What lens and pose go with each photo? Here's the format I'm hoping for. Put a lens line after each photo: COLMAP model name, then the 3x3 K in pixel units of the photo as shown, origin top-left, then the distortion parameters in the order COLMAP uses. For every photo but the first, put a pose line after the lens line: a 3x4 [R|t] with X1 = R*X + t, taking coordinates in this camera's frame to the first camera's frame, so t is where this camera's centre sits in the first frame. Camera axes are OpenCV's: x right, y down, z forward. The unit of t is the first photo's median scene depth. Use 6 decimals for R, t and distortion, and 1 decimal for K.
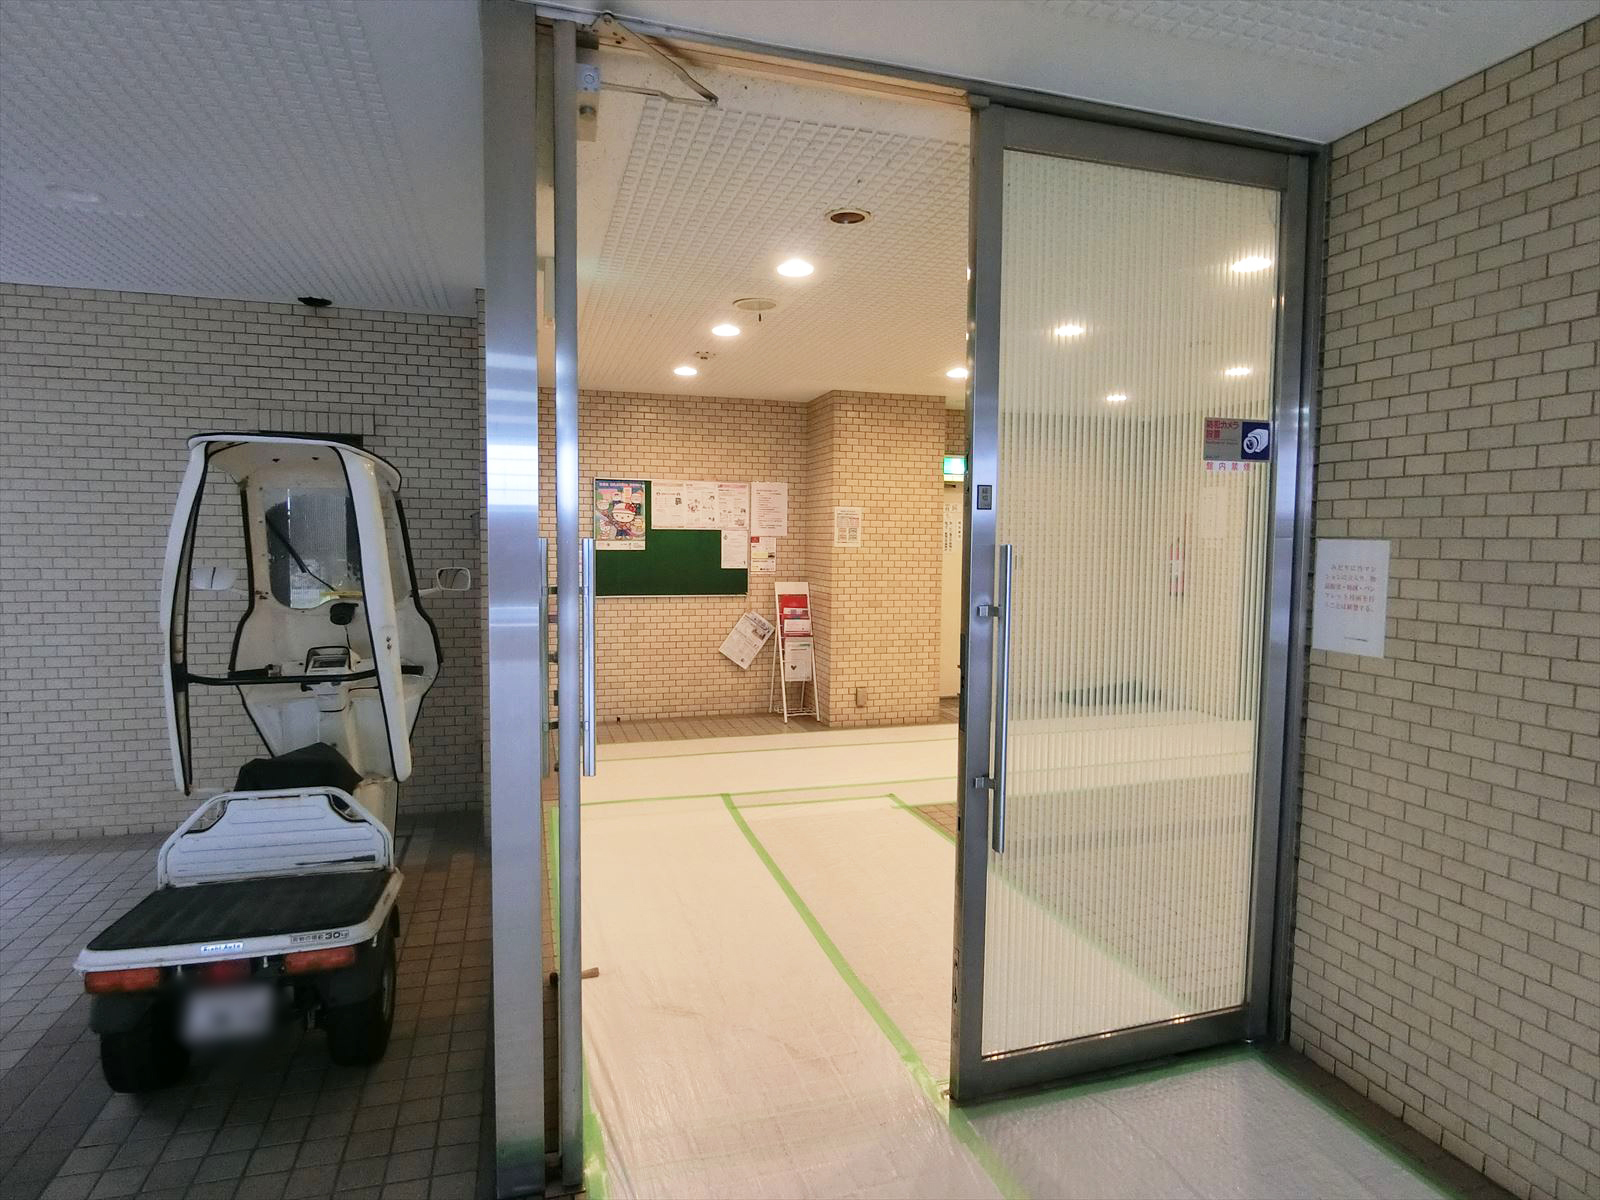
lens RADIAL K [[886.1, 0, 793.2], [0, 886.1, 592.5], [0, 0, 1]] dist [-0.015426, -0.003416]
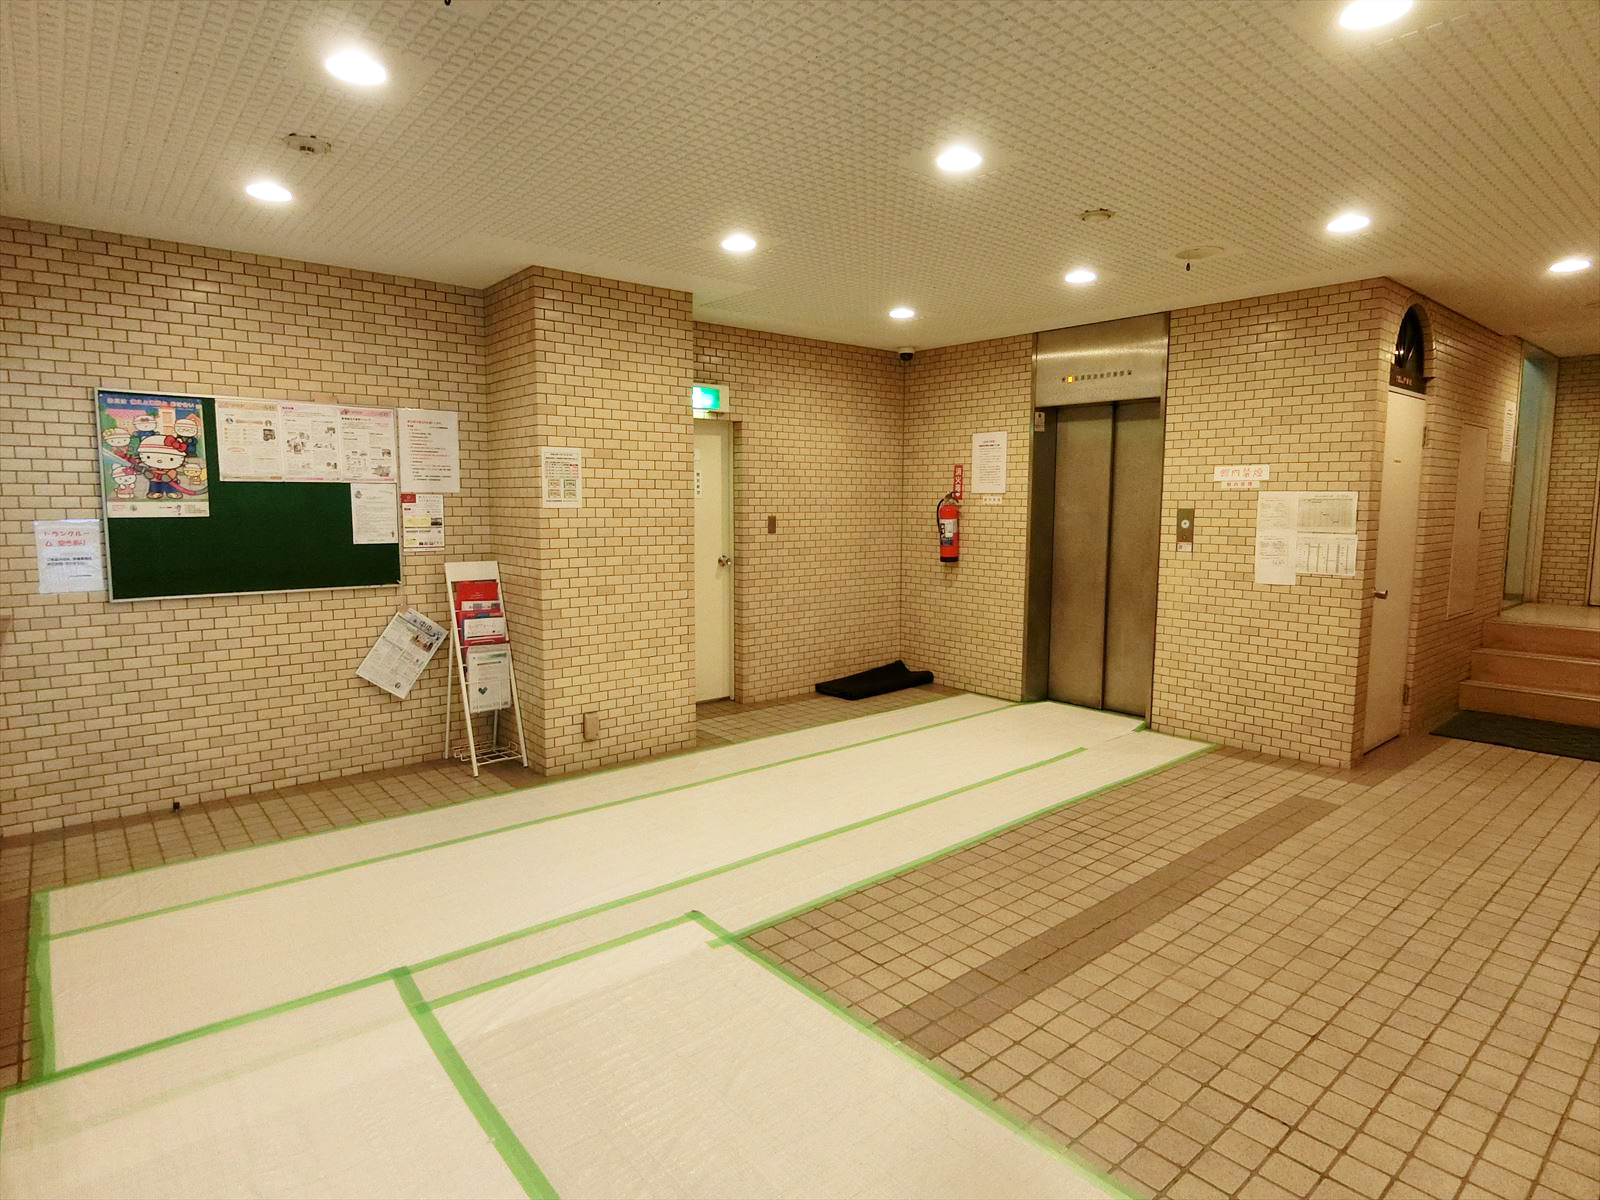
lens RADIAL K [[886.1, 0, 800.0], [0, 886.1, 596.4], [0, 0, 1]] dist [-0.015426, -0.003416]
pose [[0.919236, -0.048548, 0.390701, -0.037195], [0.029337, 0.998056, 0.054992, -0.015837], [-0.392612, -0.039088, 0.918873, 0.306099]]
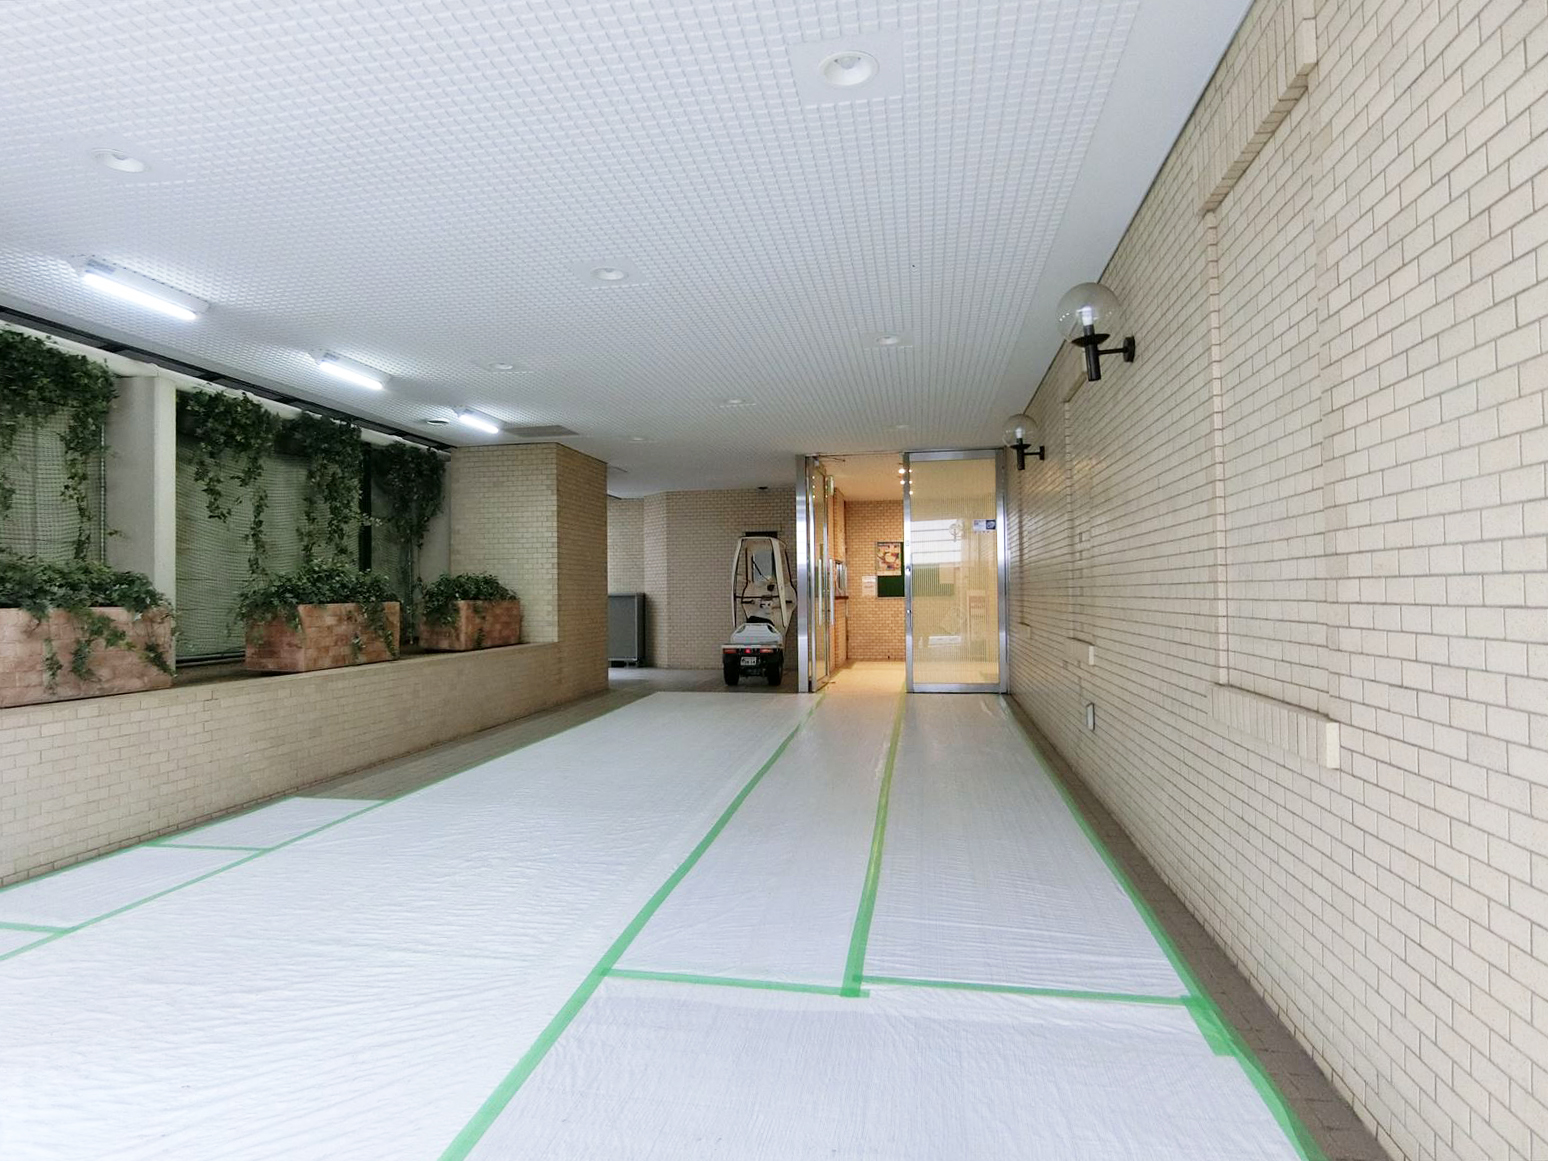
lens RADIAL K [[857.3, 0, 774.3], [0, 857.3, 584.4], [0, 0, 1]] dist [-0.015426, -0.003416]
pose [[0.894271, -0.025599, -0.446793, 0.462058], [-0.008269, 0.997247, -0.073688, 0.123684], [0.447449, 0.069591, 0.891597, -0.916705]]
